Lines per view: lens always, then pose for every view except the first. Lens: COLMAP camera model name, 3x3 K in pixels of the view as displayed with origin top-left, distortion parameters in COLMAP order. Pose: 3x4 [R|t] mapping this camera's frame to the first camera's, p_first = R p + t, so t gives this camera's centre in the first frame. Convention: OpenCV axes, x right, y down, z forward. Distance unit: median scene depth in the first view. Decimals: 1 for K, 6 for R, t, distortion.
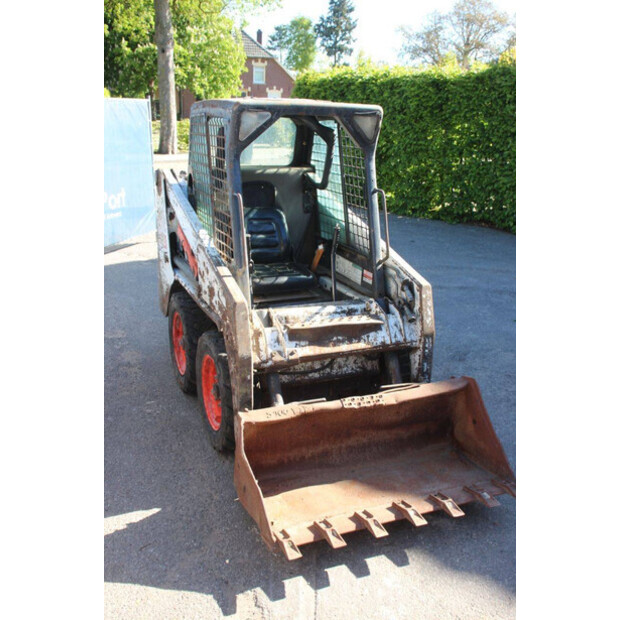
lens RADIAL K [[671.0, 0, 308.4], [0, 671.0, 306.7], [0, 0, 1]] dist [-0.016441, 0.000000]
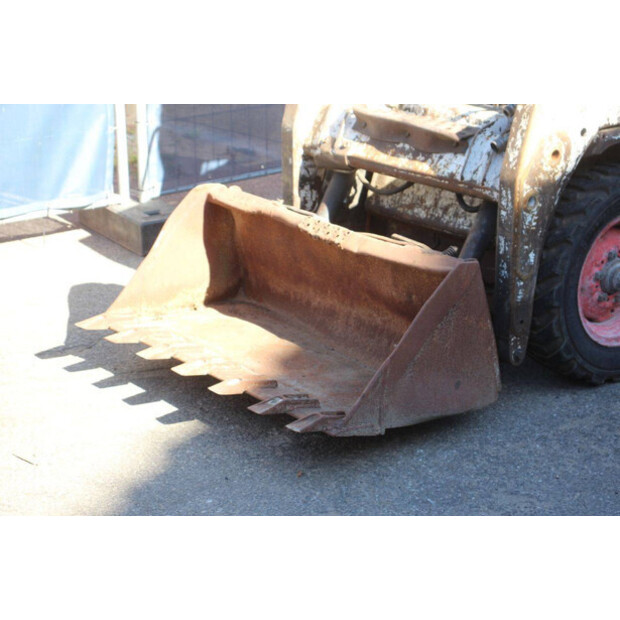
lens RADIAL K [[1469.6, 0, 314.9], [0, 1469.6, 308.9], [0, 0, 1]] dist [0.372880, 0.000000]
pose [[0.255527, 0.267797, -0.928973, 1.285152], [-0.262172, 0.944062, 0.200033, -0.059463], [0.930576, 0.192437, 0.311442, 0.527580]]
